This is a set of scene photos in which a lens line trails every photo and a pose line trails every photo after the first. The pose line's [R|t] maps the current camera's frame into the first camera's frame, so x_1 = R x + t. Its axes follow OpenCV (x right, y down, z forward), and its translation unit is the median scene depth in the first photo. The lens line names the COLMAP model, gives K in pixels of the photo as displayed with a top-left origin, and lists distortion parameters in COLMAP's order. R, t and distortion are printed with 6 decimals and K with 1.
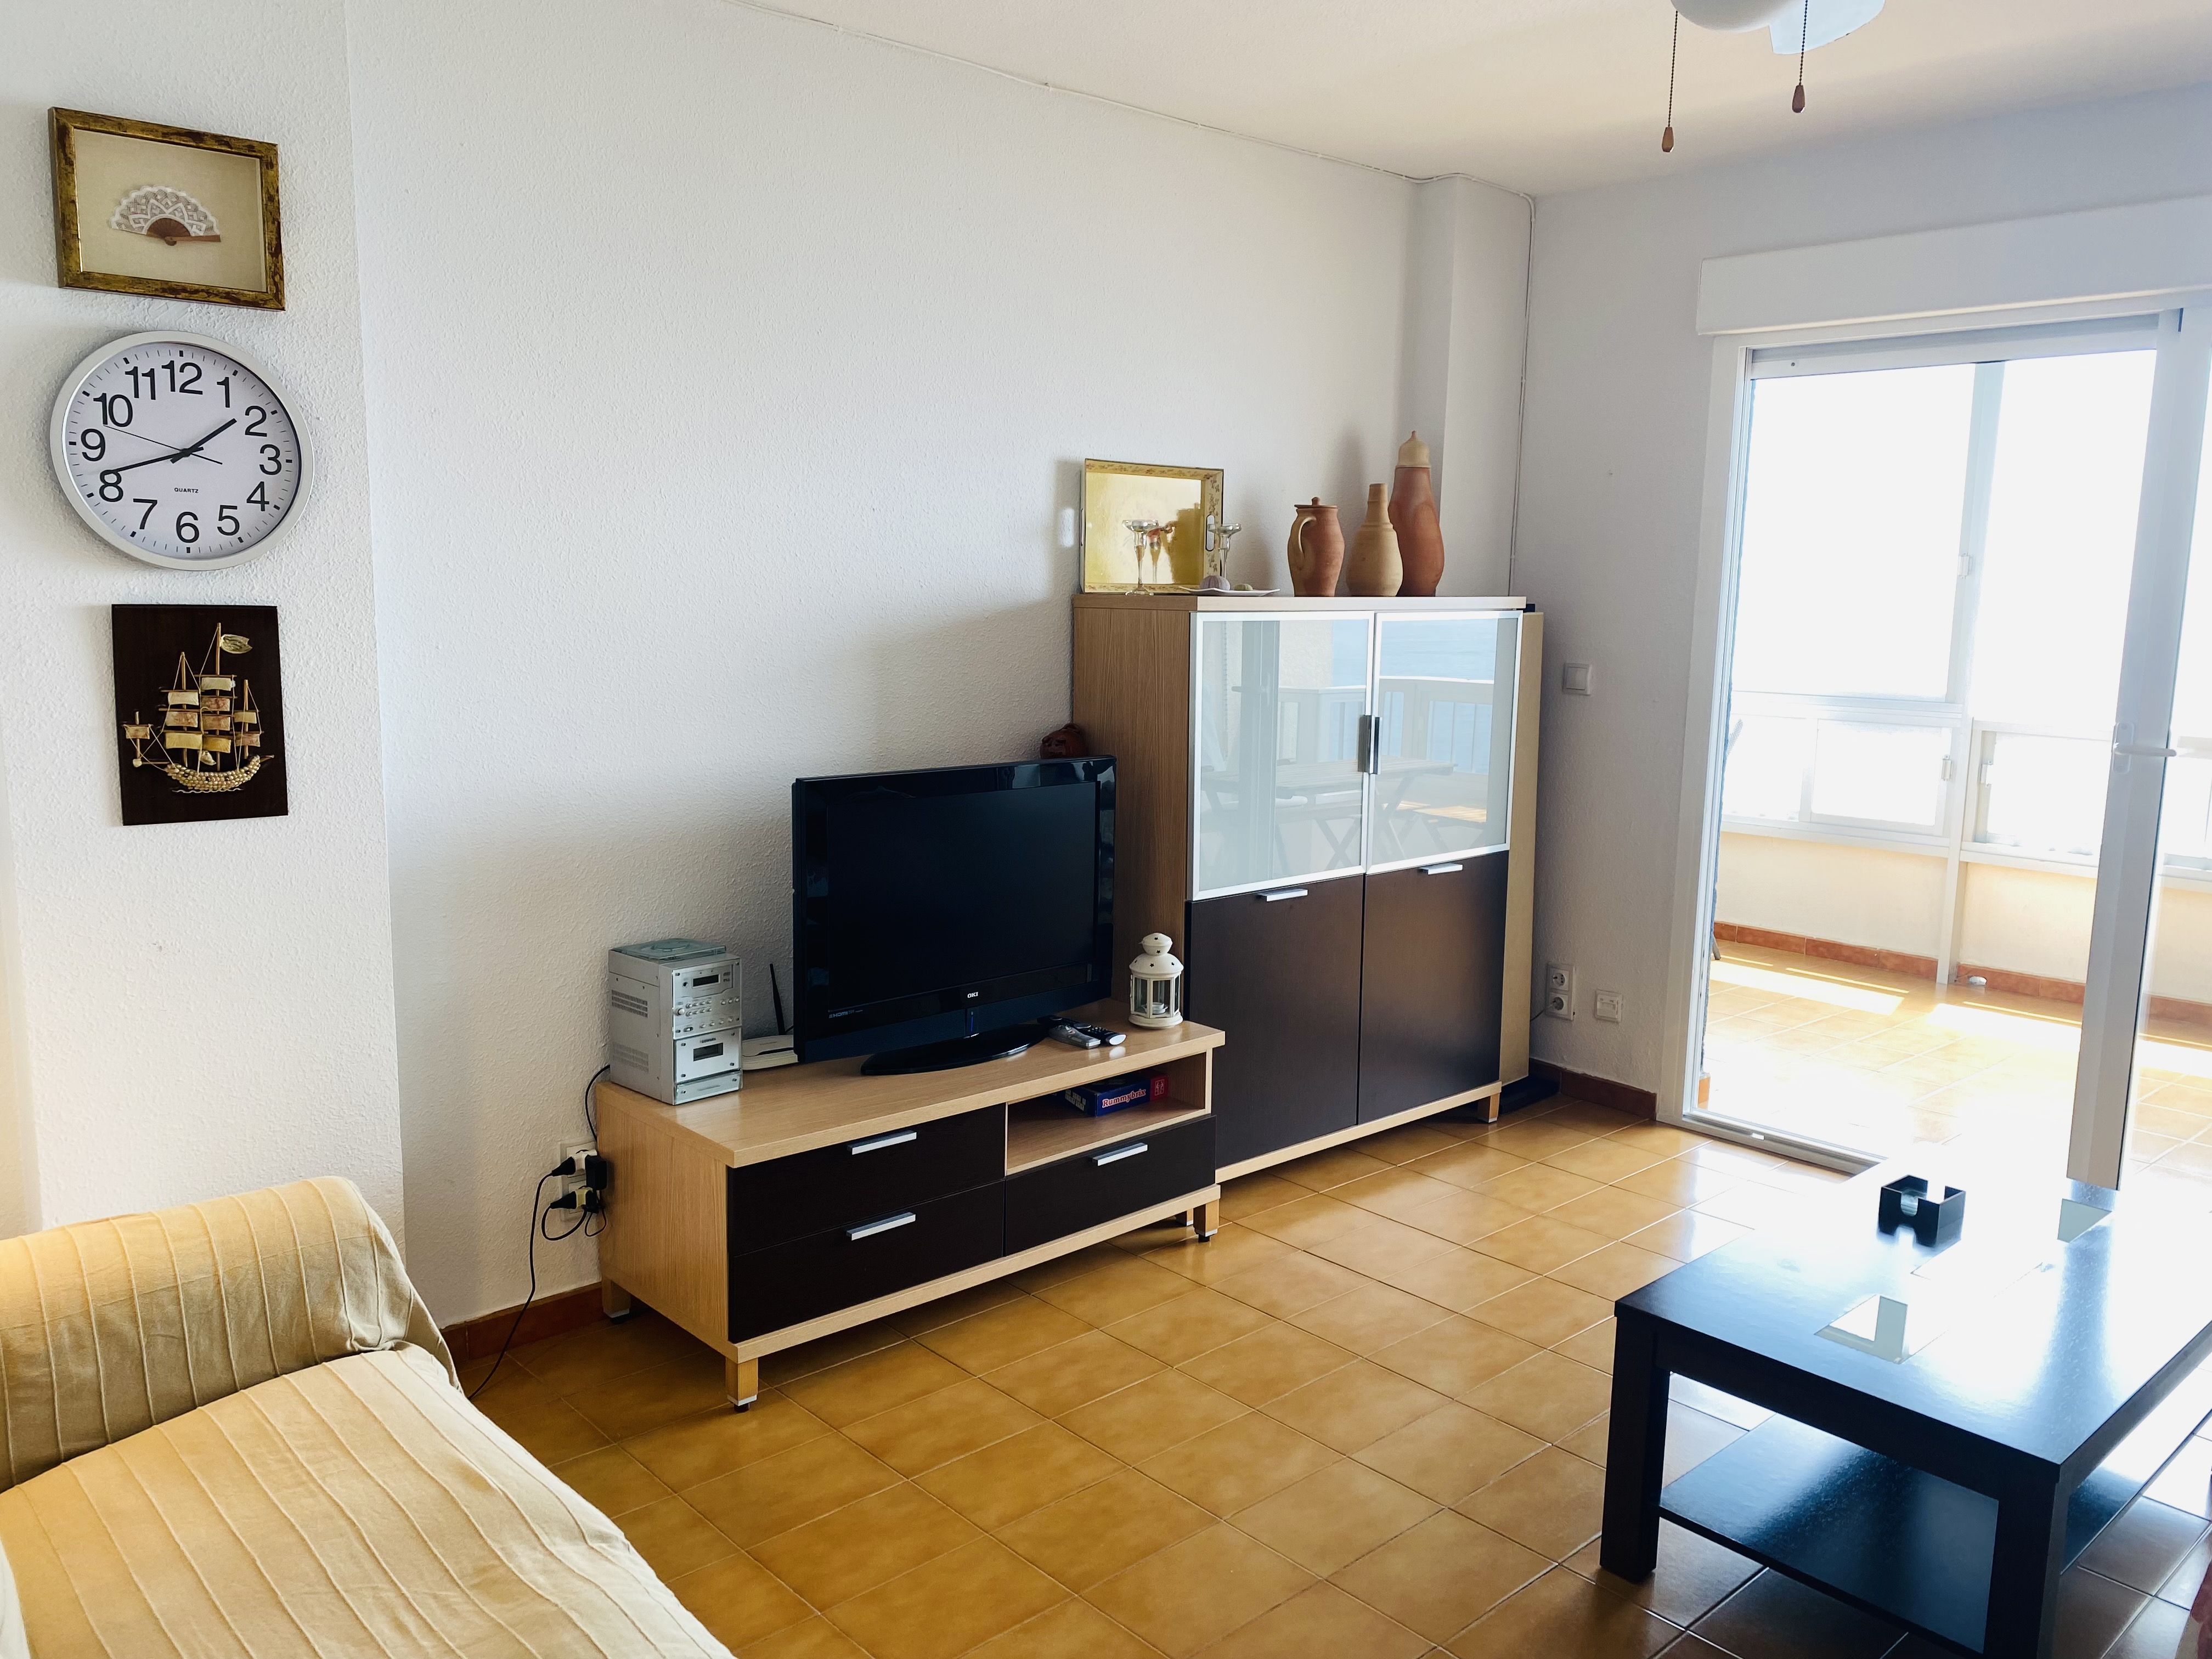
lens RADIAL K [[1684.9, 0, 1110.9], [0, 1684.9, 841.8], [0, 0, 1]] dist [0.047598, -0.063176]
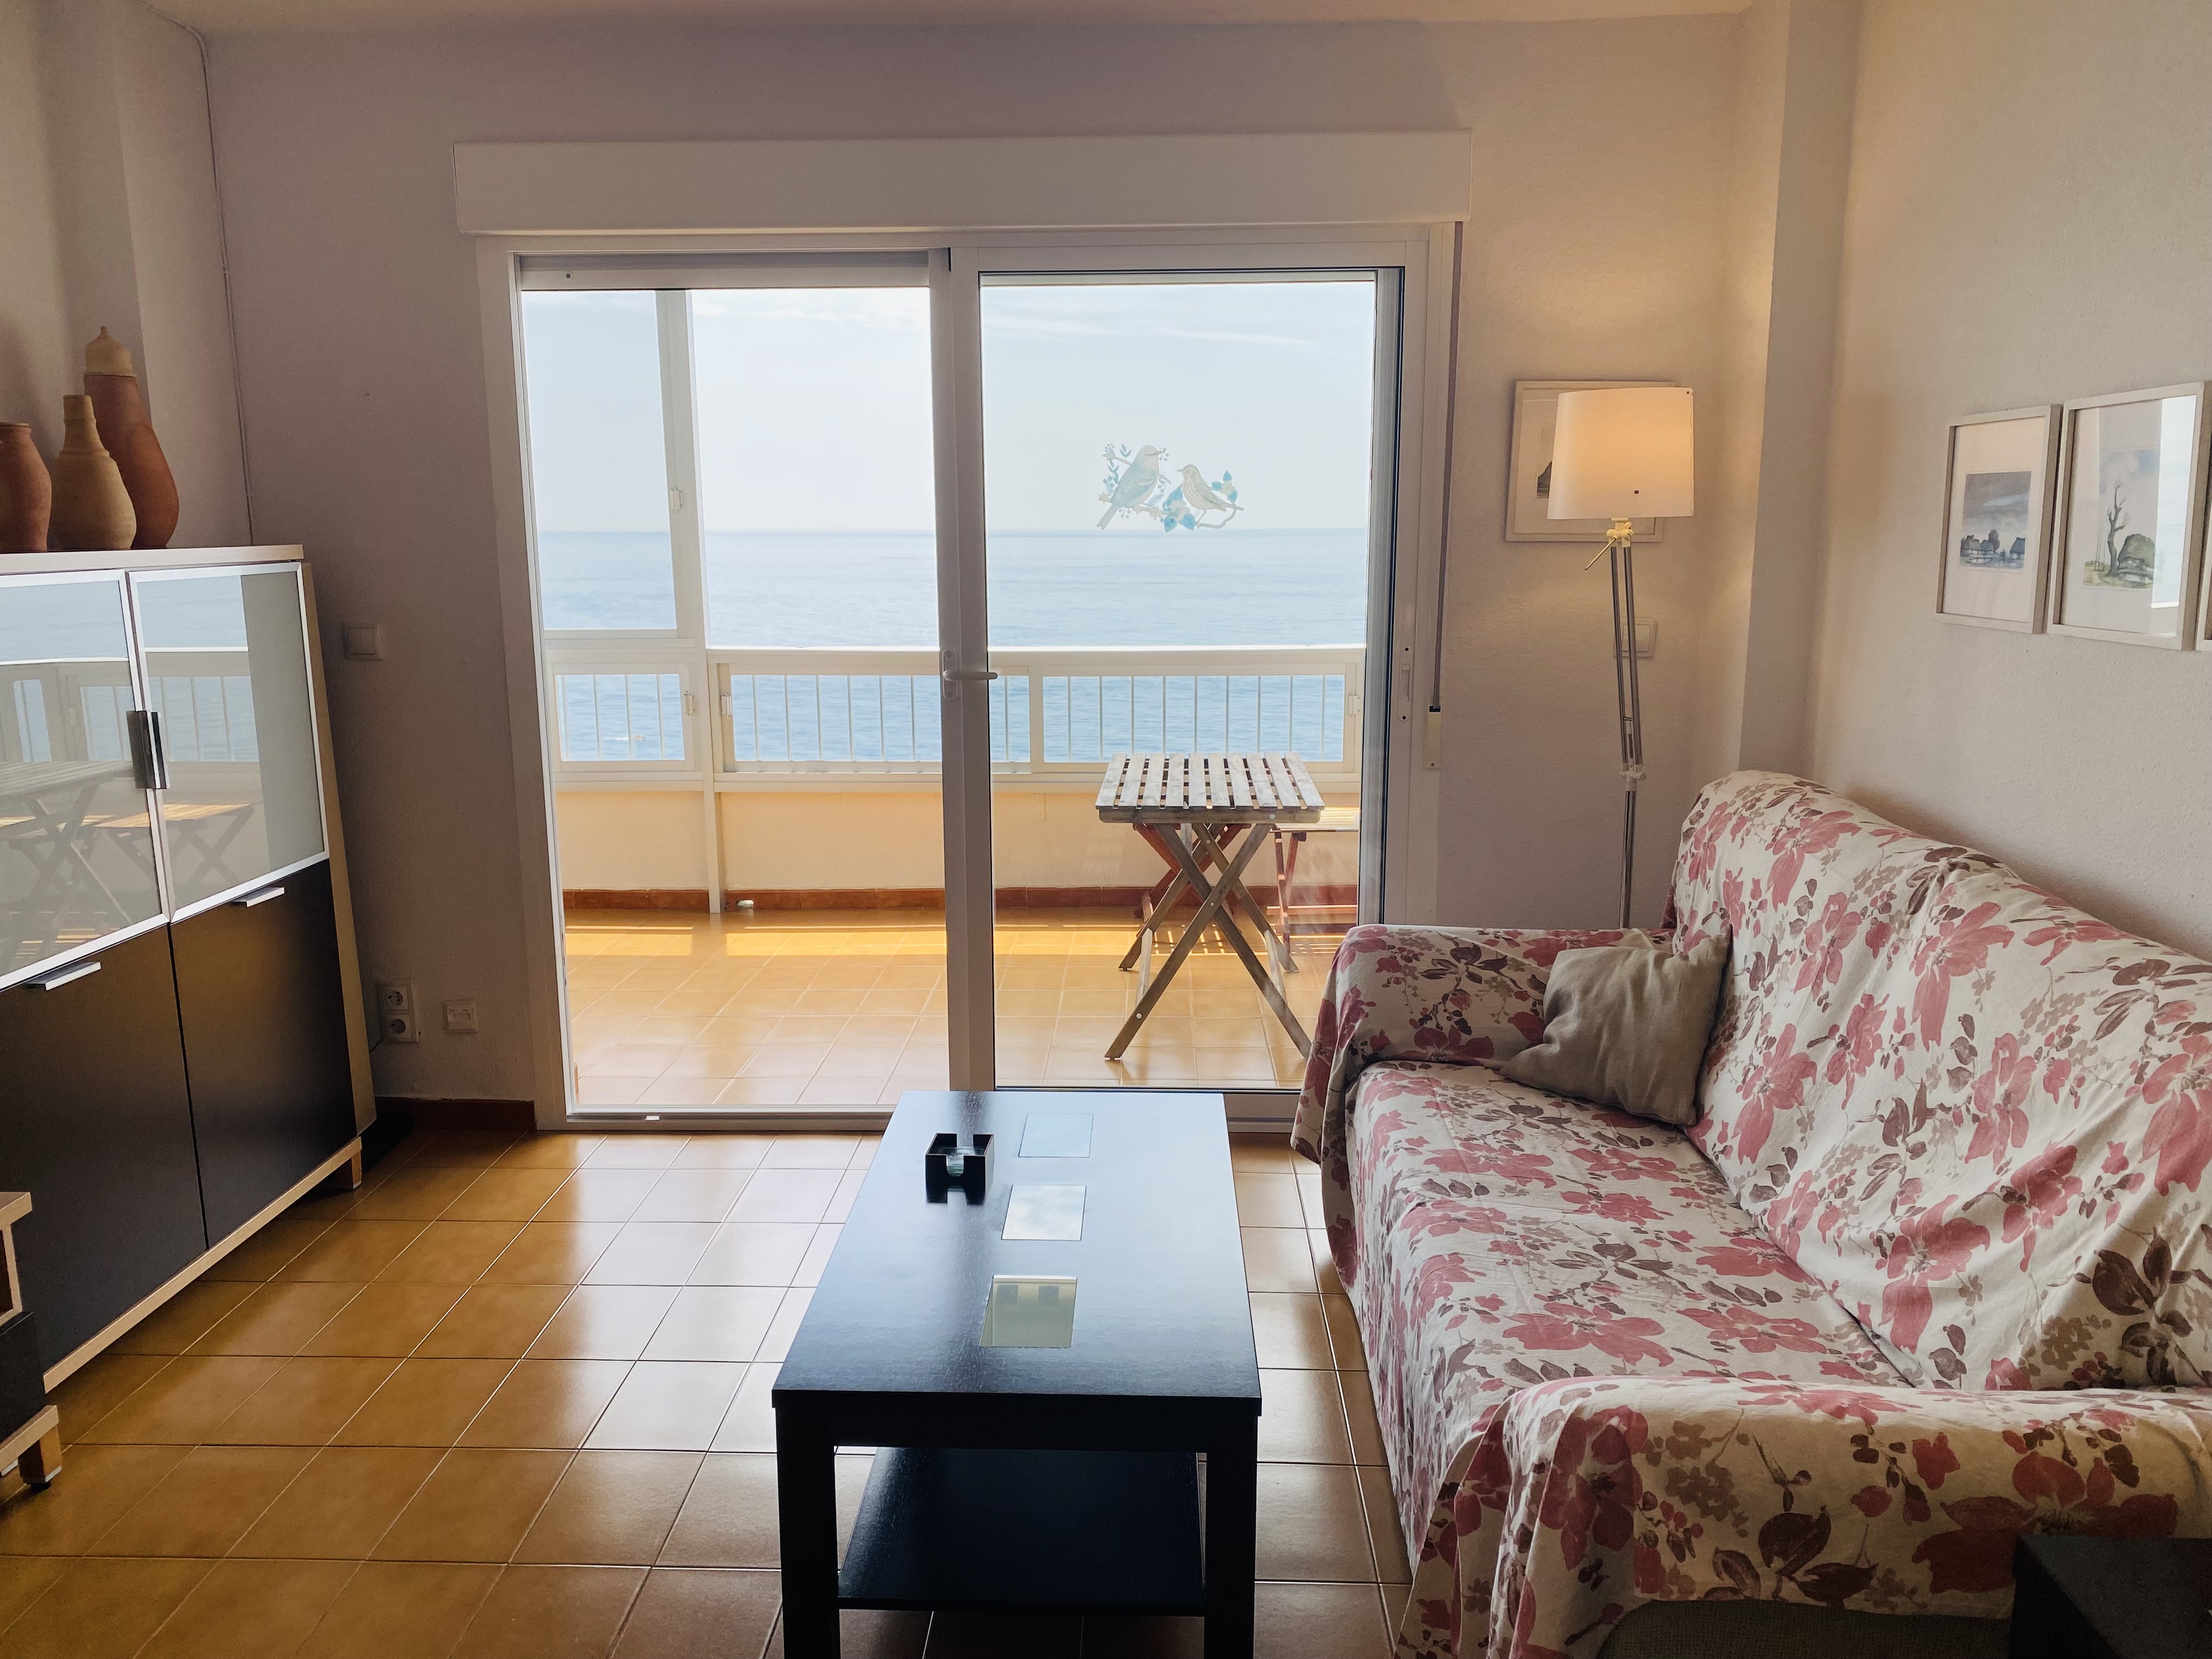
lens RADIAL K [[1684.9, 0, 1102.8], [0, 1684.9, 850.4], [0, 0, 1]] dist [0.047598, -0.063176]
pose [[0.702851, -0.158569, 0.693438, -0.067619], [0.131027, 0.987017, 0.092896, -0.025853], [-0.699166, 0.025568, 0.714503, 0.158191]]
